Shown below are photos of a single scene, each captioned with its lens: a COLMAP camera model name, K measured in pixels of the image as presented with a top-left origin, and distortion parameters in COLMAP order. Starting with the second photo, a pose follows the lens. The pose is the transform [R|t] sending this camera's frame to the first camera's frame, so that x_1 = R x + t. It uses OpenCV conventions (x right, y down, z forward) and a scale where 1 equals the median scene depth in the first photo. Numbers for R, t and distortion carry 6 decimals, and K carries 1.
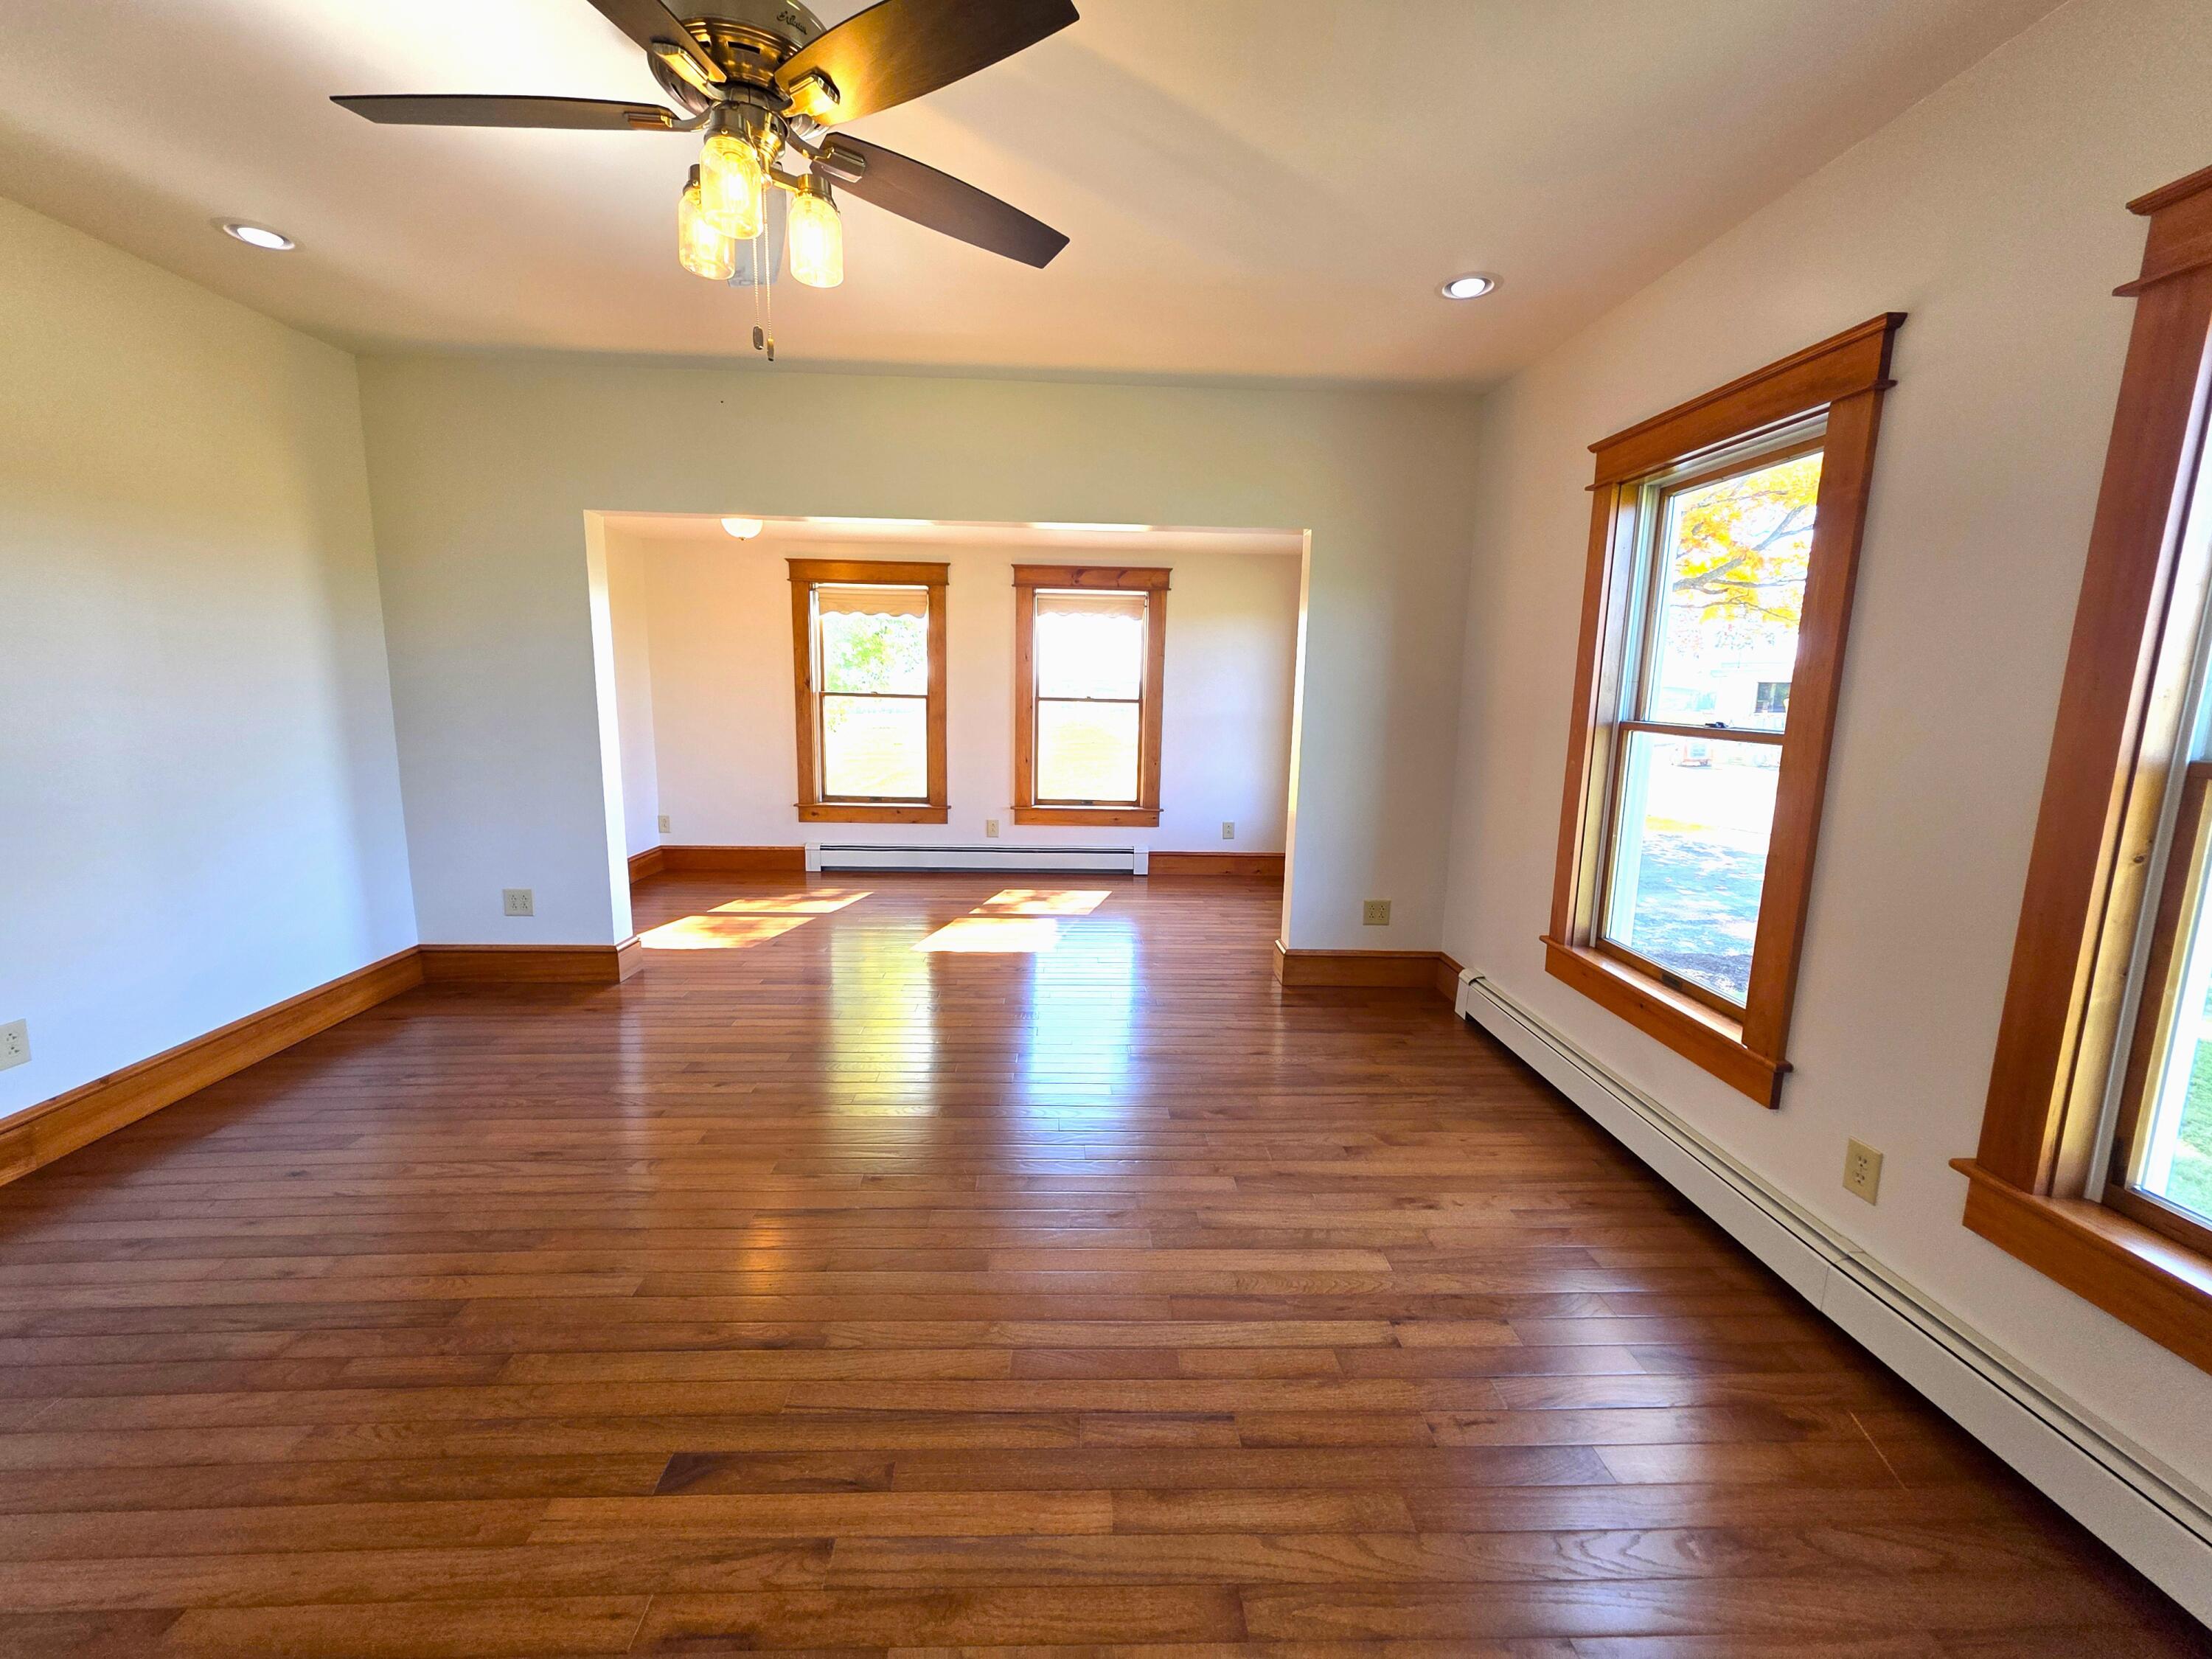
lens RADIAL K [[876.9, 0, 1103.3], [0, 876.9, 822.6], [0, 0, 1]] dist [0.005419, -0.000108]
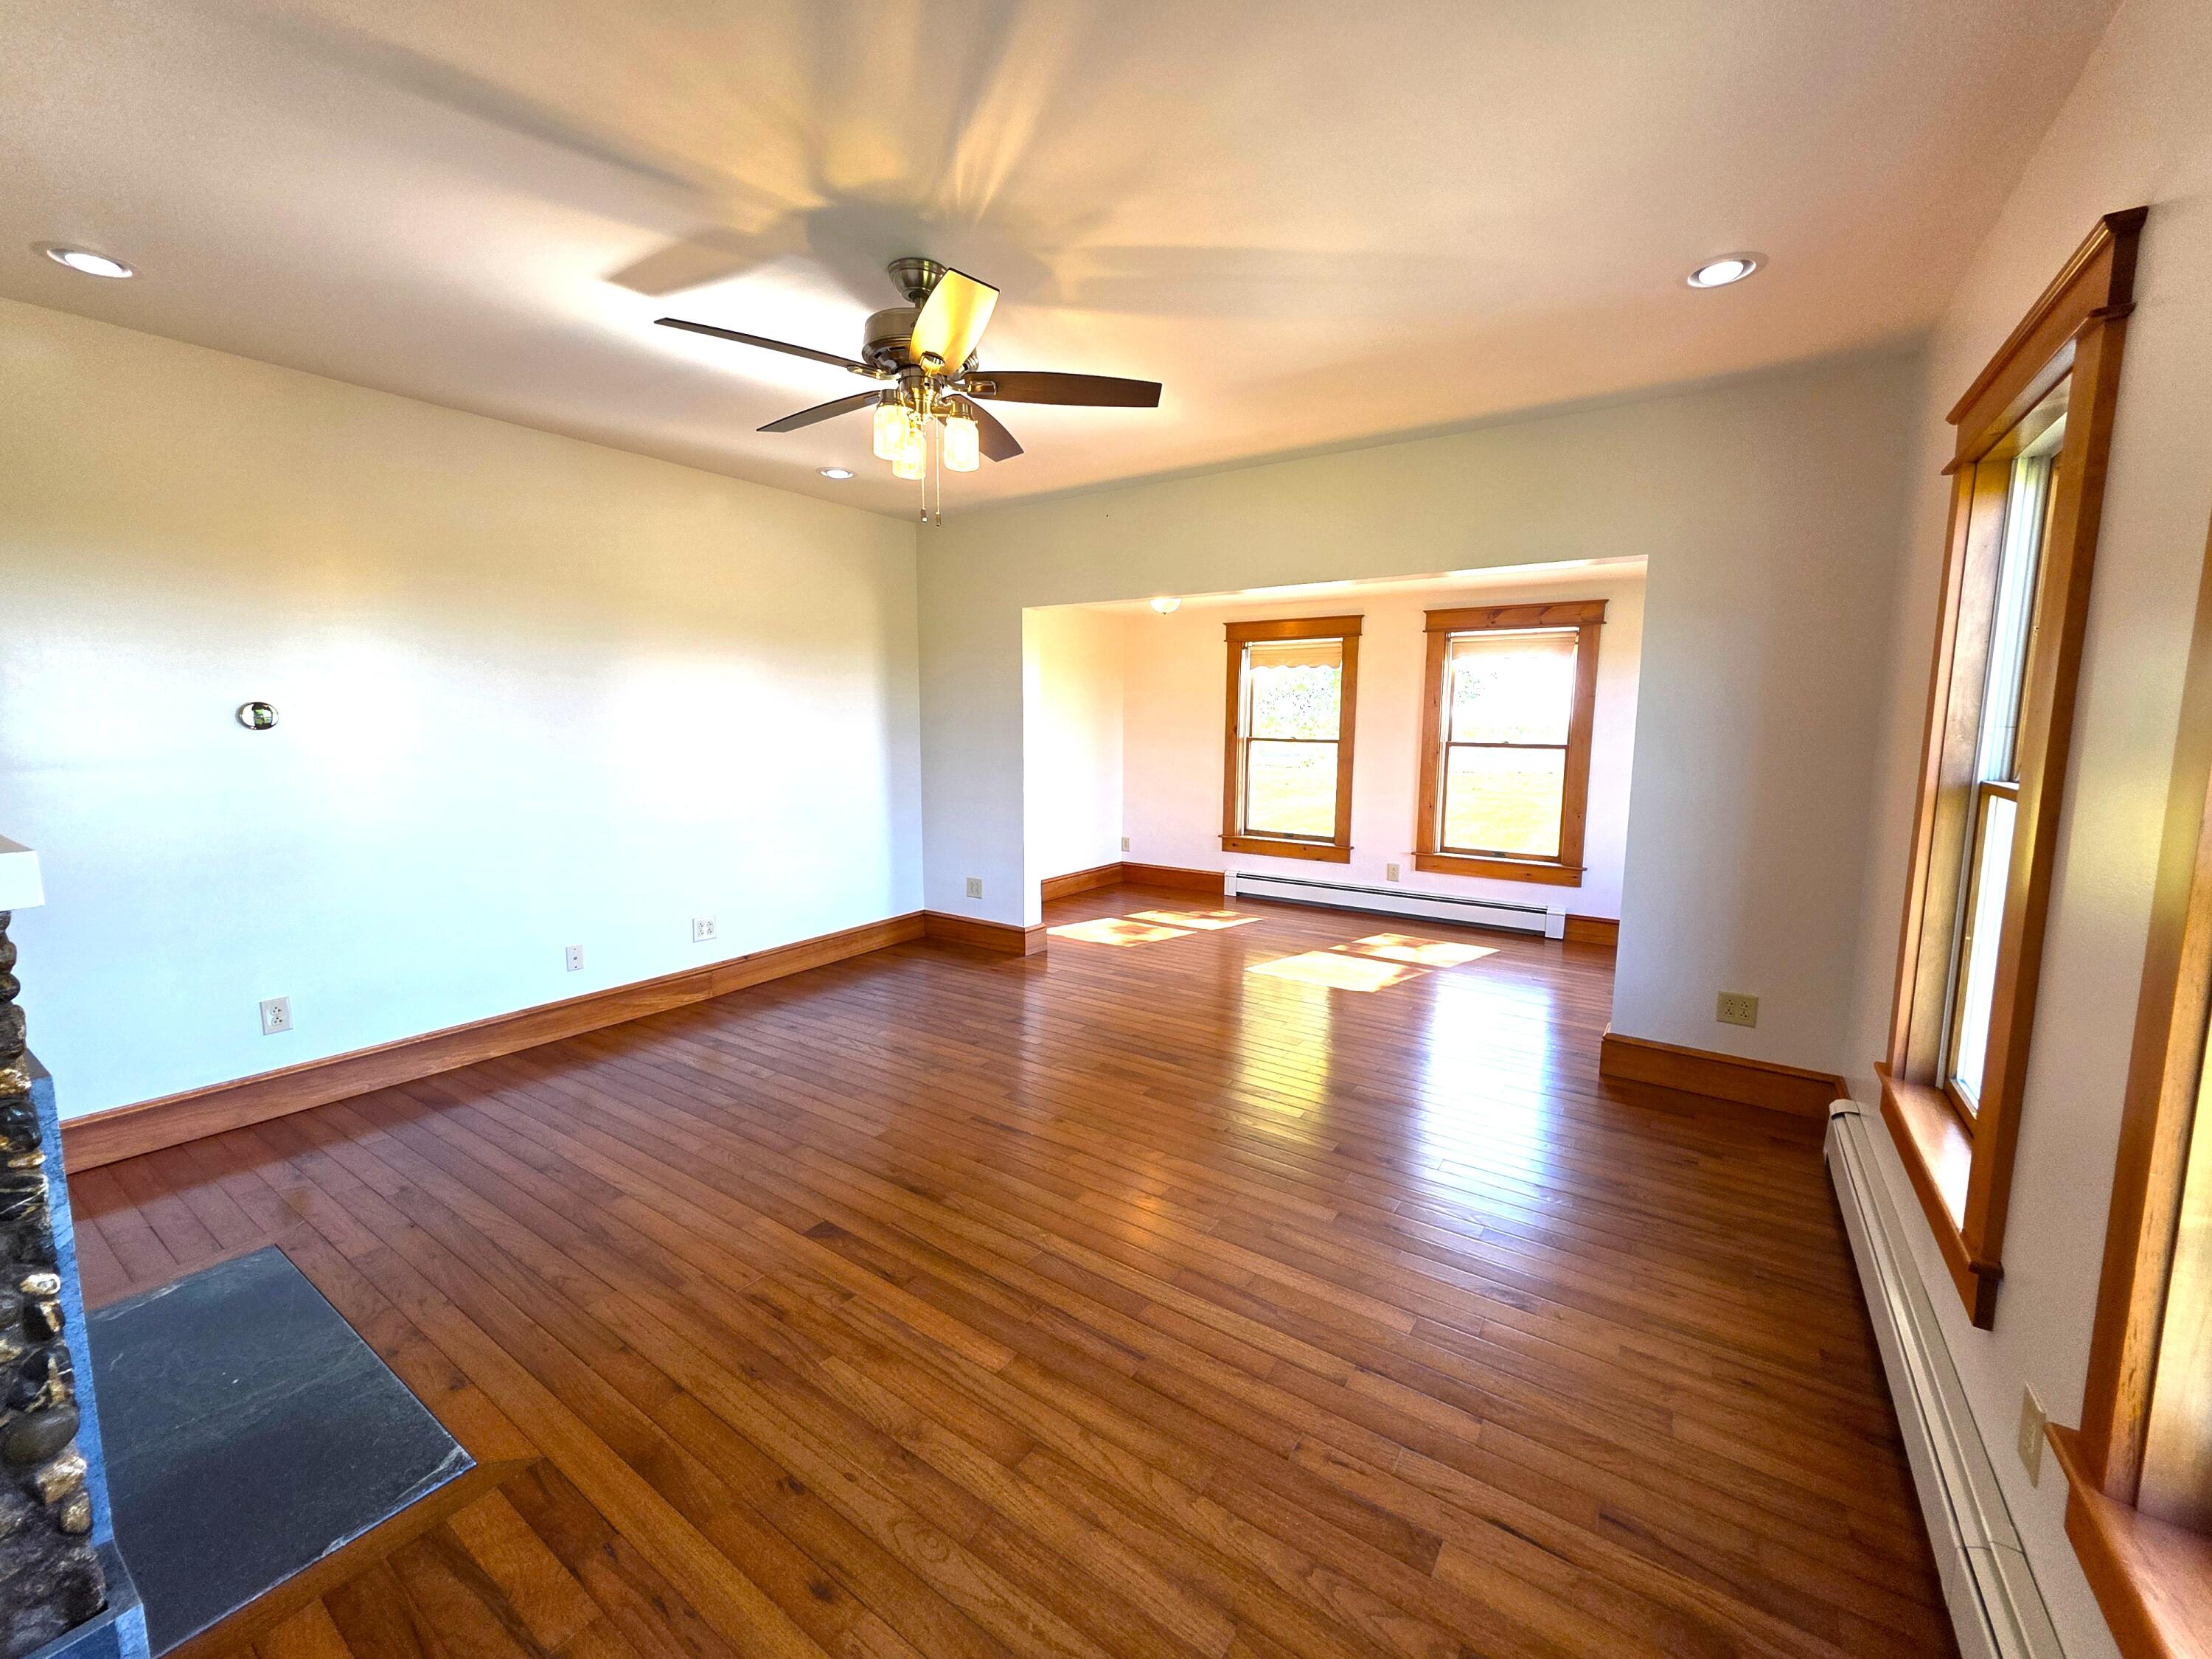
lens RADIAL K [[871.8, 0, 1102.5], [0, 871.8, 823.8], [0, 0, 1]] dist [0.006374, -0.000011]
pose [[0.804611, 0.058484, -0.590915, 0.311263], [-0.085811, 0.996144, -0.018254, -0.003094], [0.587569, 0.065394, 0.806527, -0.008018]]
